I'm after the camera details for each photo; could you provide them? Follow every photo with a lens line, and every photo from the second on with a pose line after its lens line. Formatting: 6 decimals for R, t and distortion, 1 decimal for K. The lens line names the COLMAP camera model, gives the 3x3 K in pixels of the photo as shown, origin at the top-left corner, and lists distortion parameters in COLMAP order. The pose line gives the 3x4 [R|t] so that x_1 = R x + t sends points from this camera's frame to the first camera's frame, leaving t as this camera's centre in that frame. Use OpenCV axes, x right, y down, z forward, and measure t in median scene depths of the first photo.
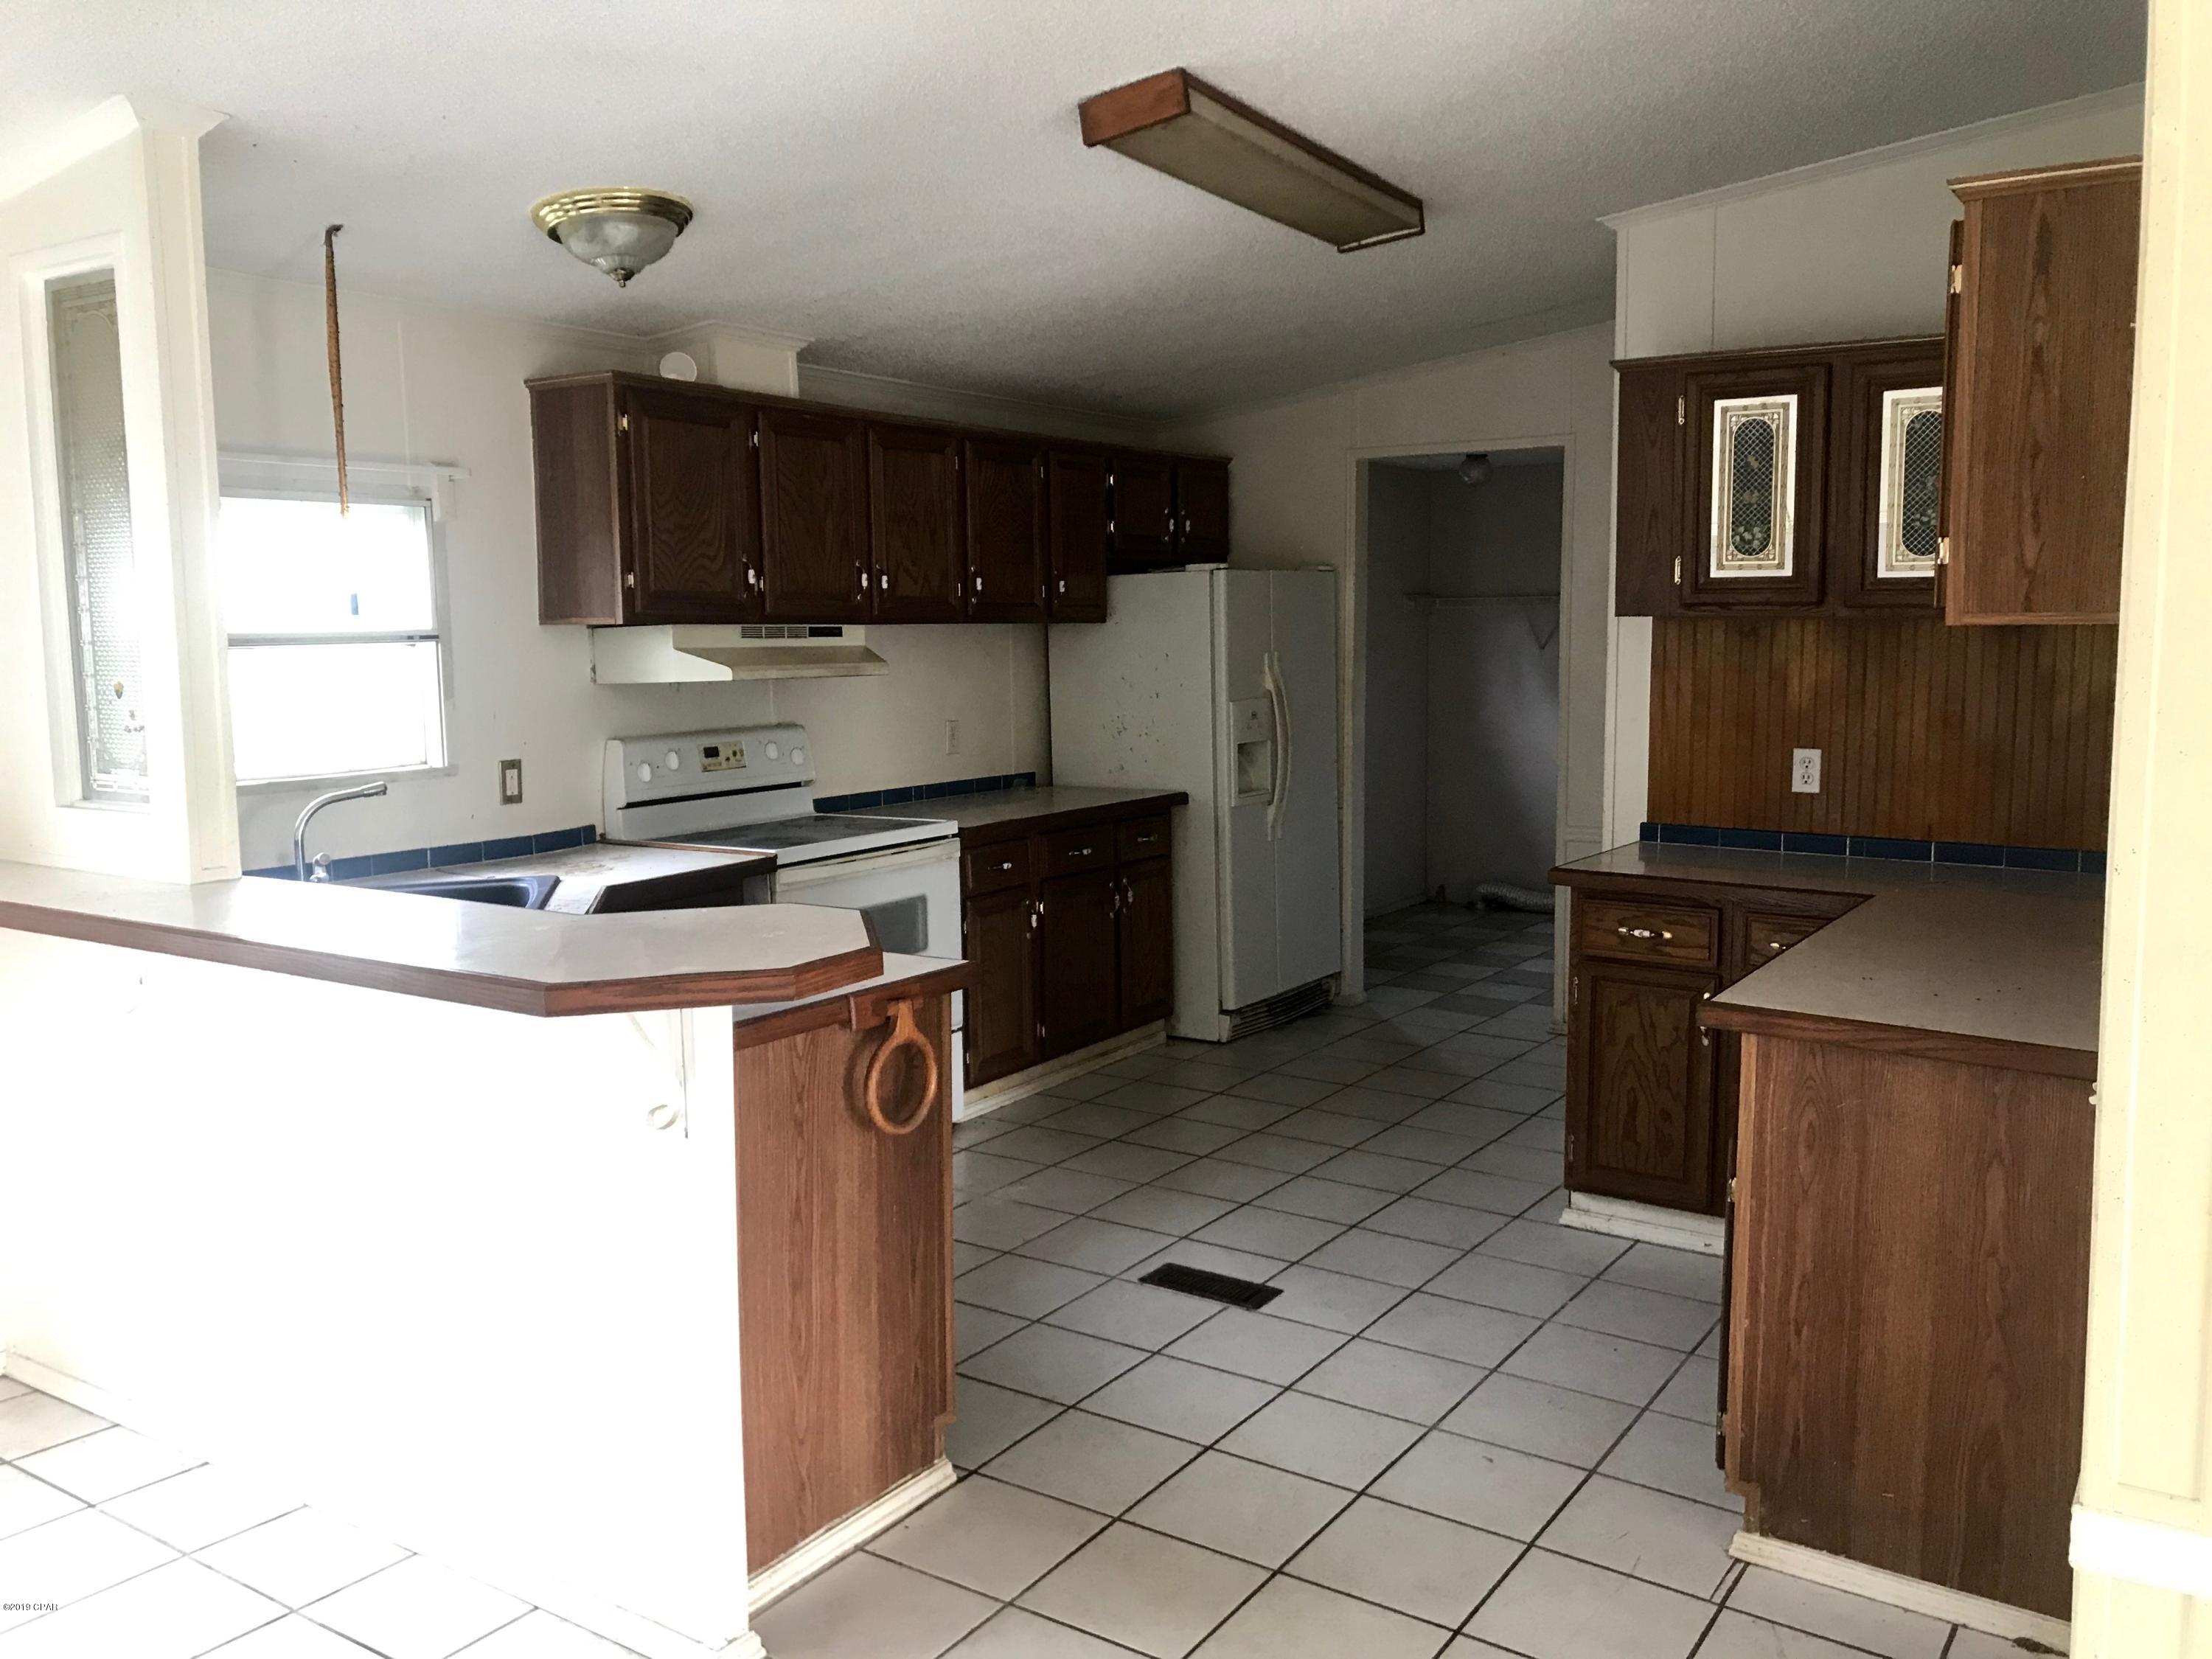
lens RADIAL K [[1806.1, 0, 1114.6], [0, 1806.1, 807.1], [0, 0, 1]] dist [0.006915, -0.004968]
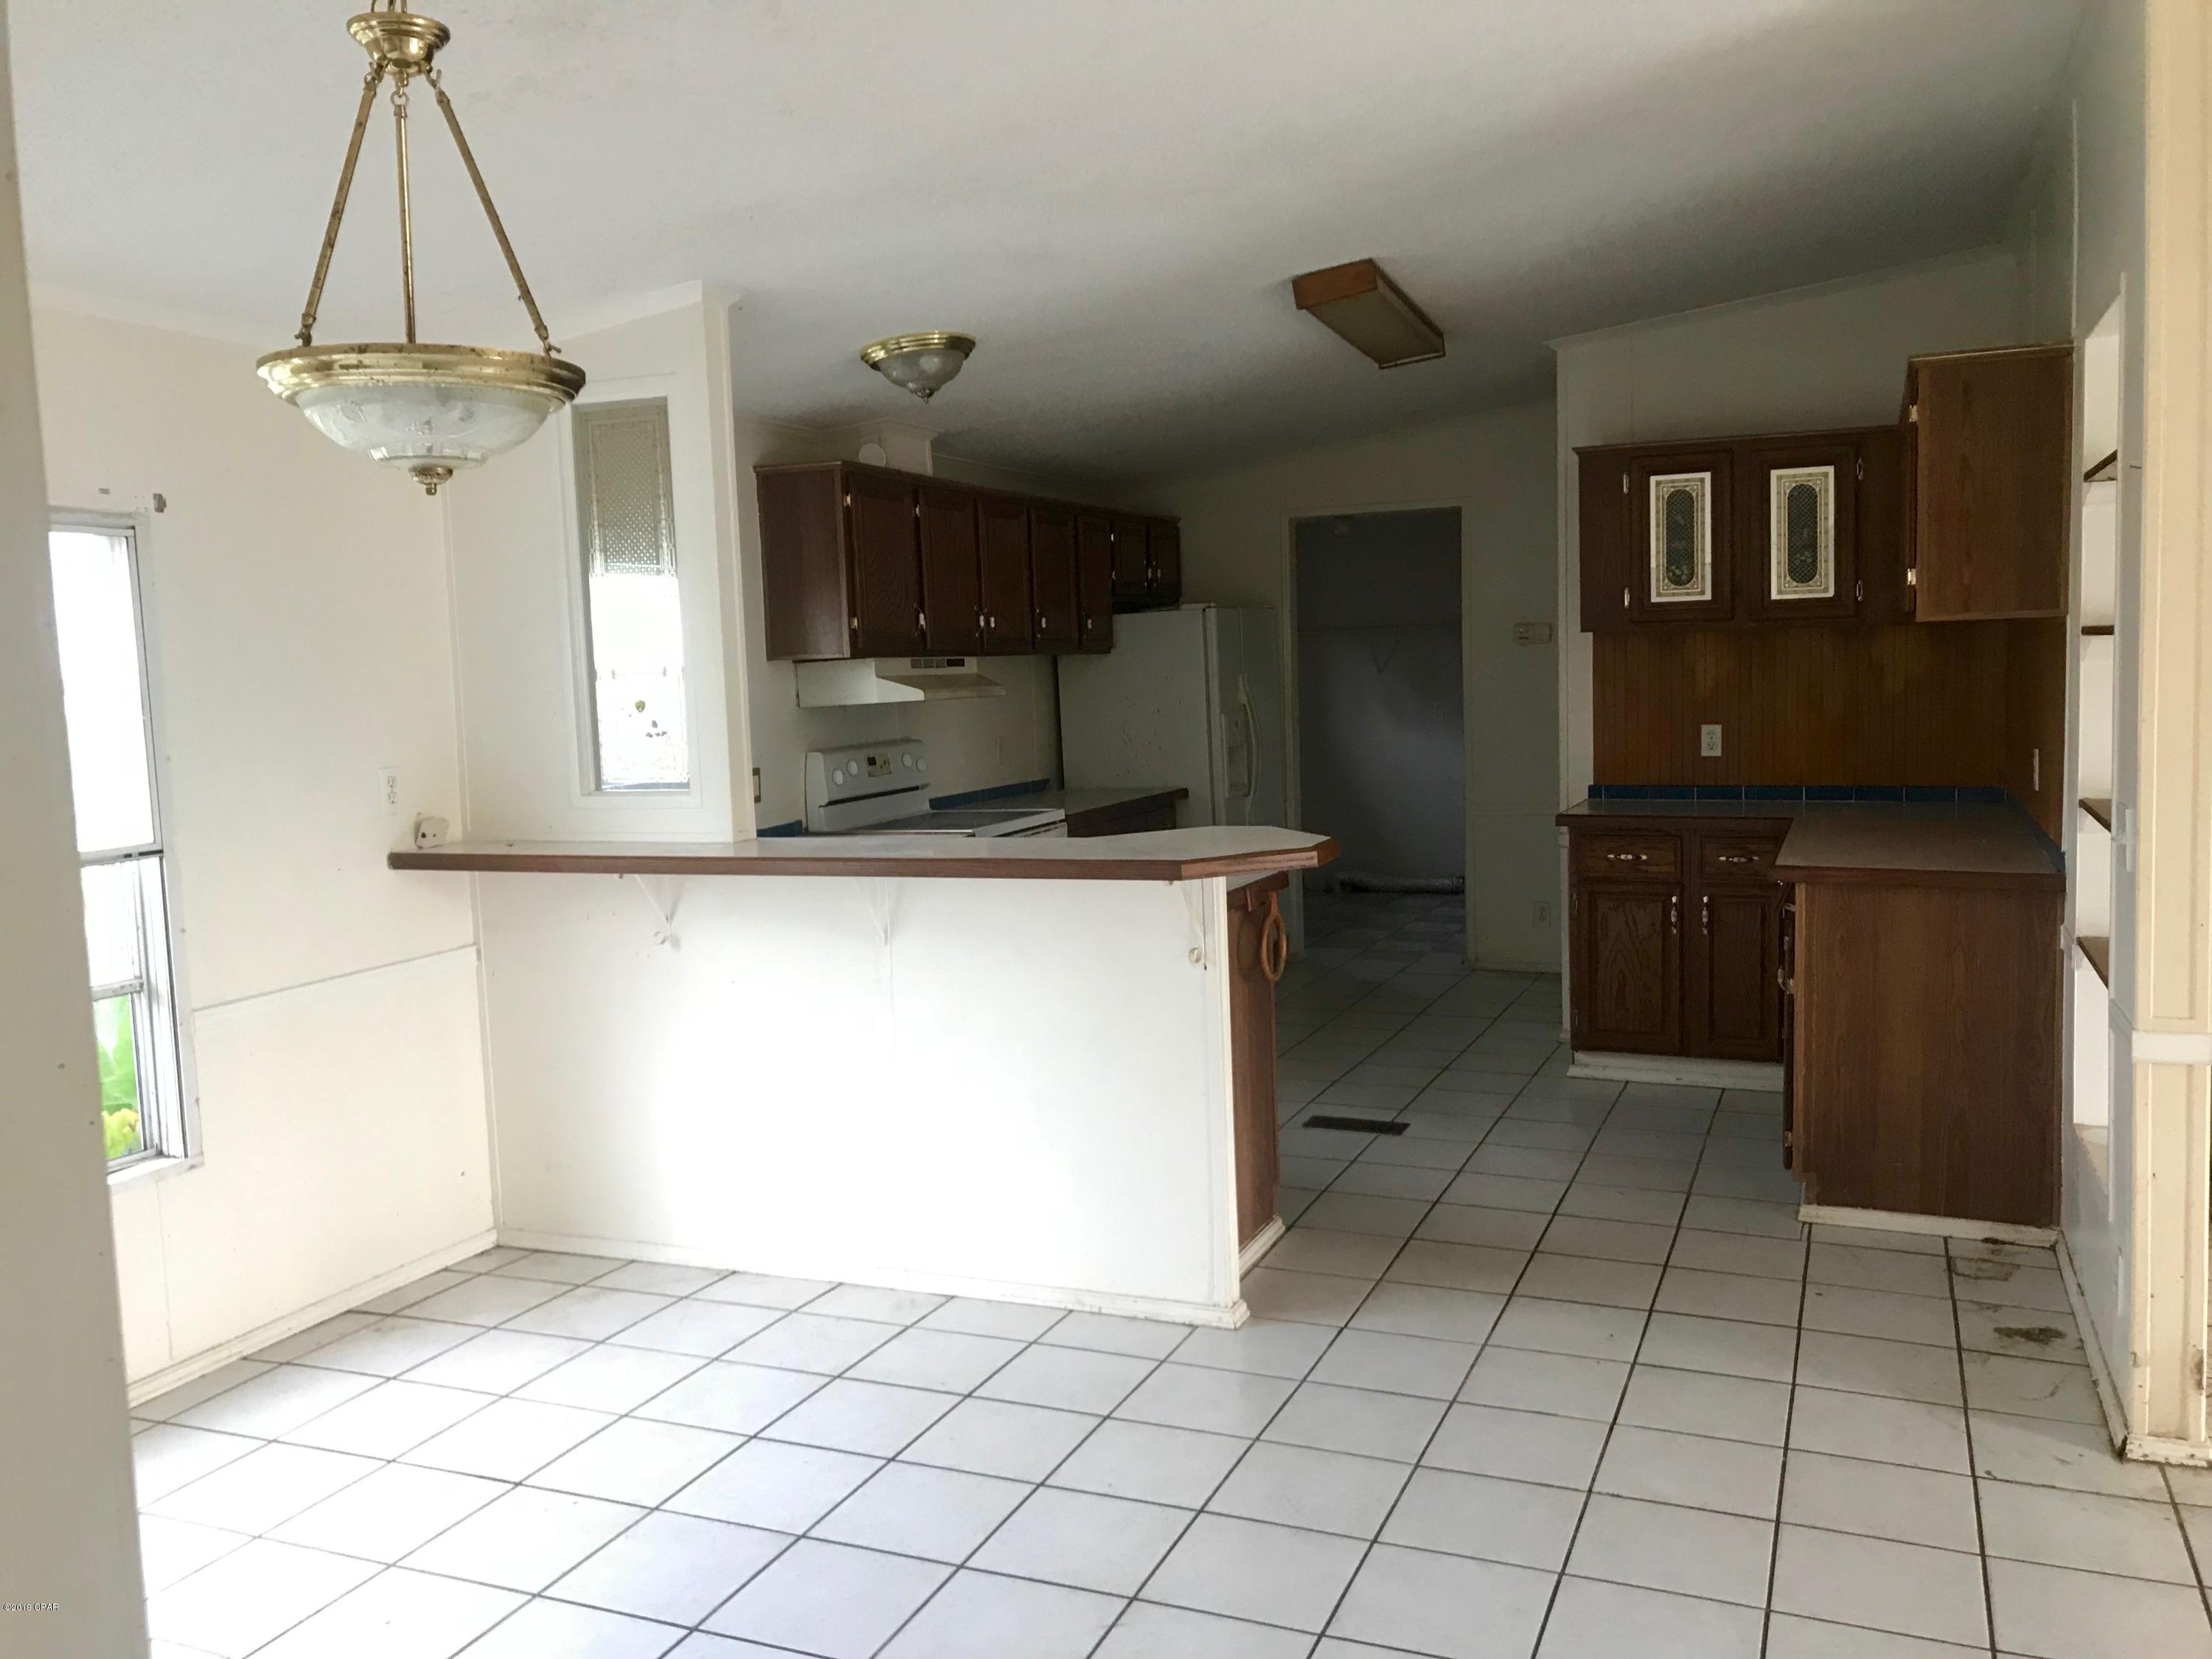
lens RADIAL K [[1806.1, 0, 1088.1], [0, 1806.1, 818.7], [0, 0, 1]] dist [0.006915, -0.004968]
pose [[0.983713, -0.041922, 0.174789, -0.340925], [0.045599, 0.998814, -0.017073, 0.042811], [-0.173866, 0.024765, 0.984458, -0.286797]]
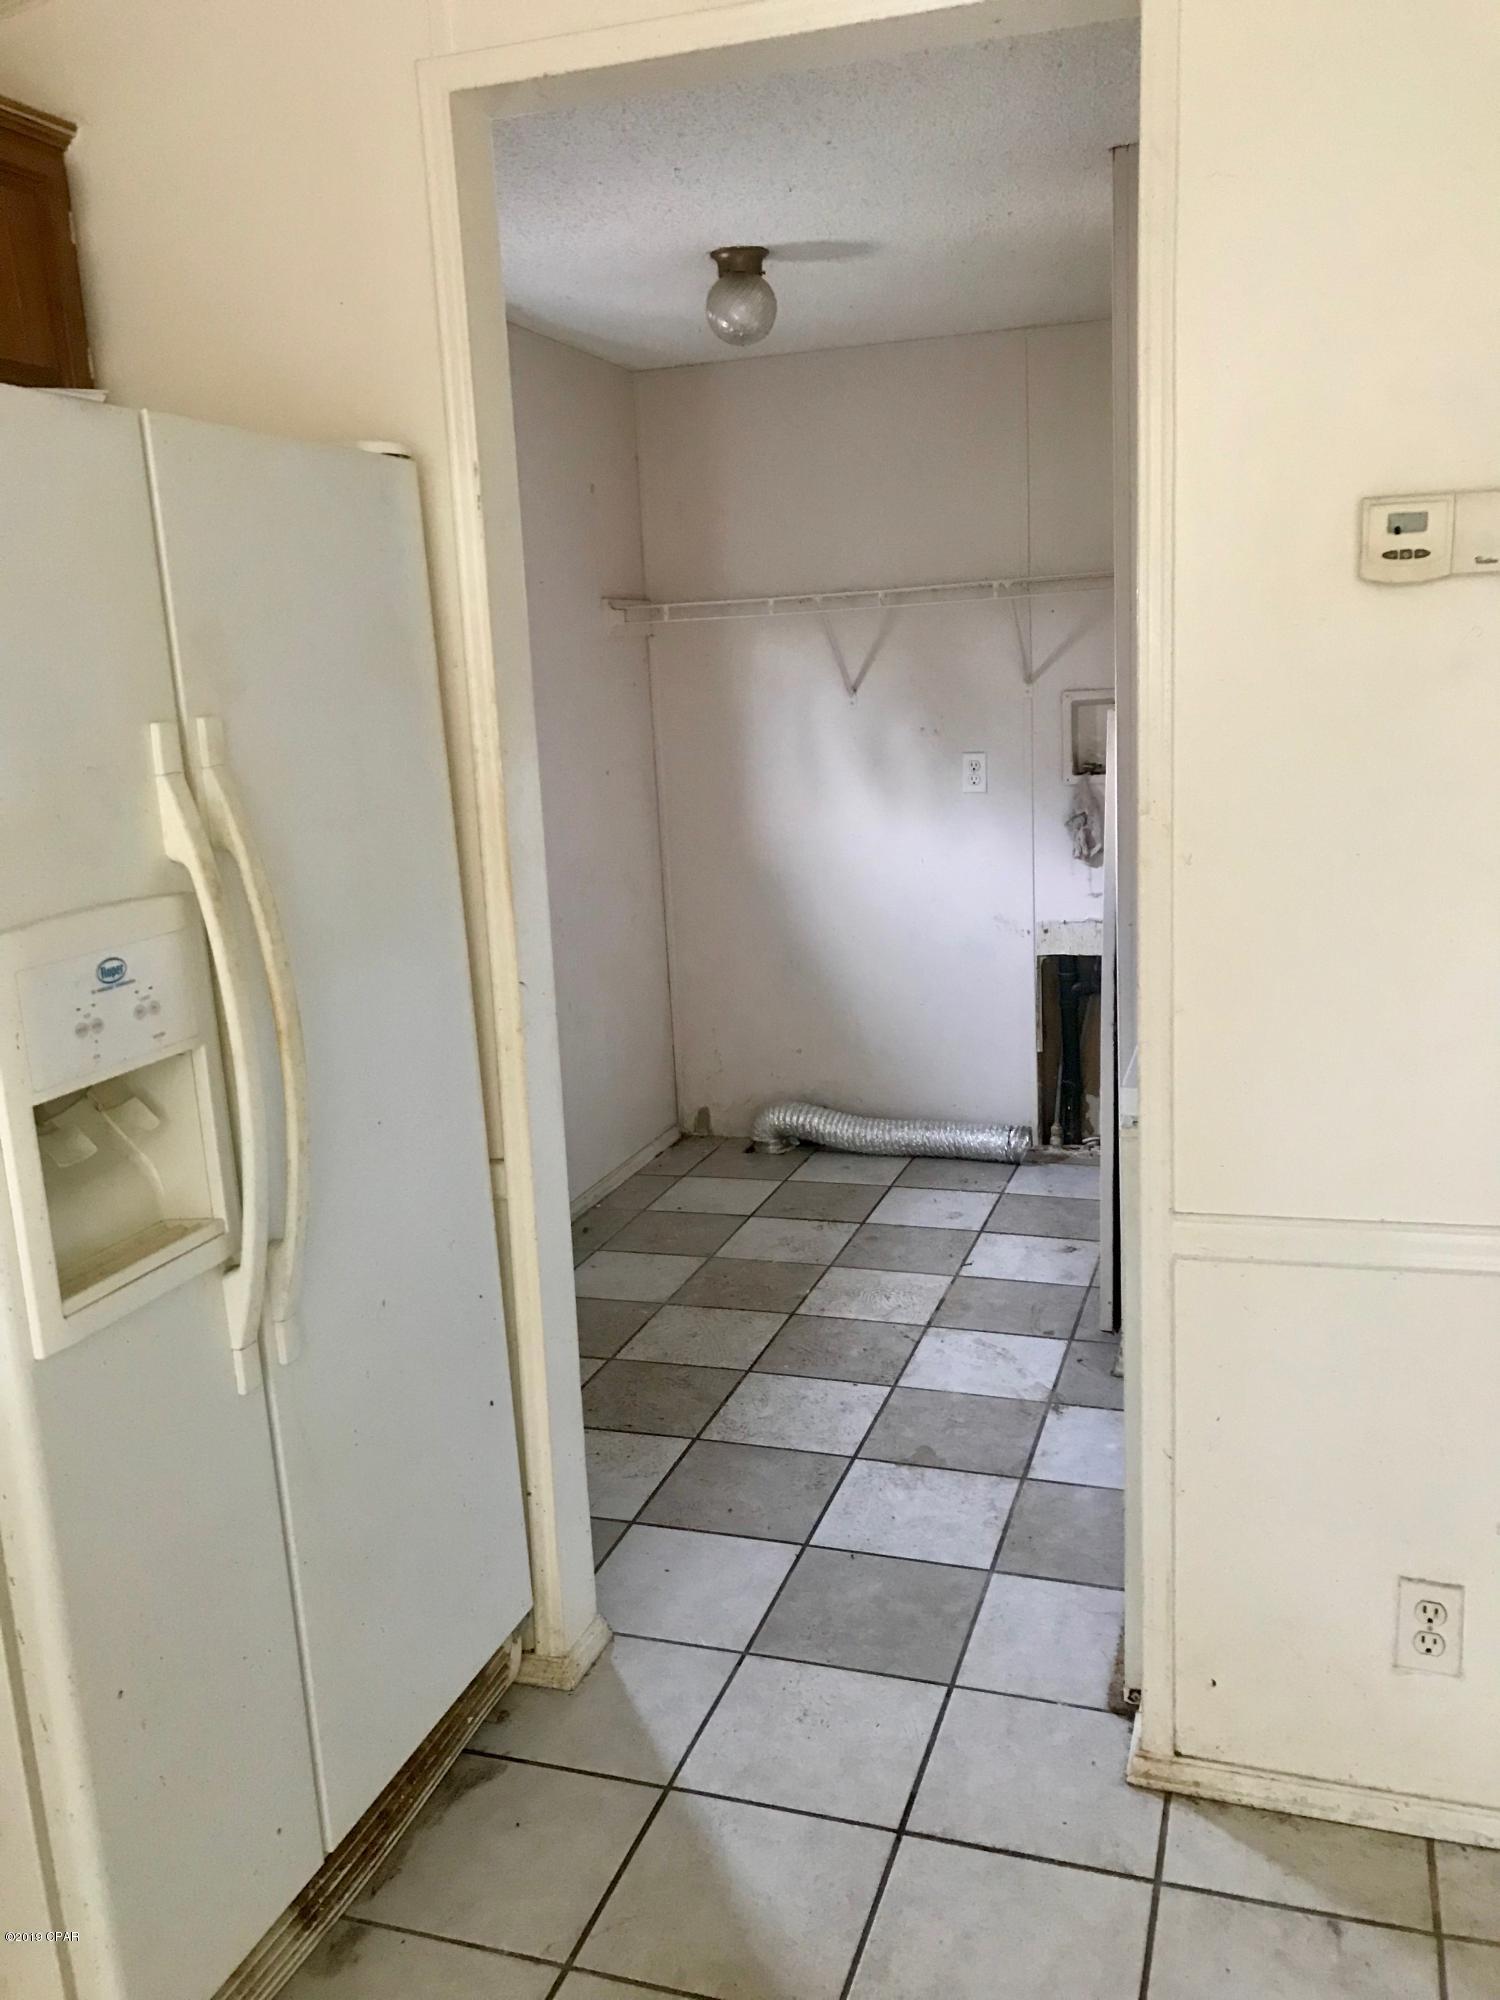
lens RADIAL K [[1633.0, 0, 754.9], [0, 1633.0, 1009.4], [0, 0, 1]] dist [0.006915, -0.004968]
pose [[0.964863, -0.091369, 0.246357, 0.148966], [0.068584, 0.992666, 0.099551, -0.086871], [-0.253646, -0.079157, 0.964053, 1.039945]]
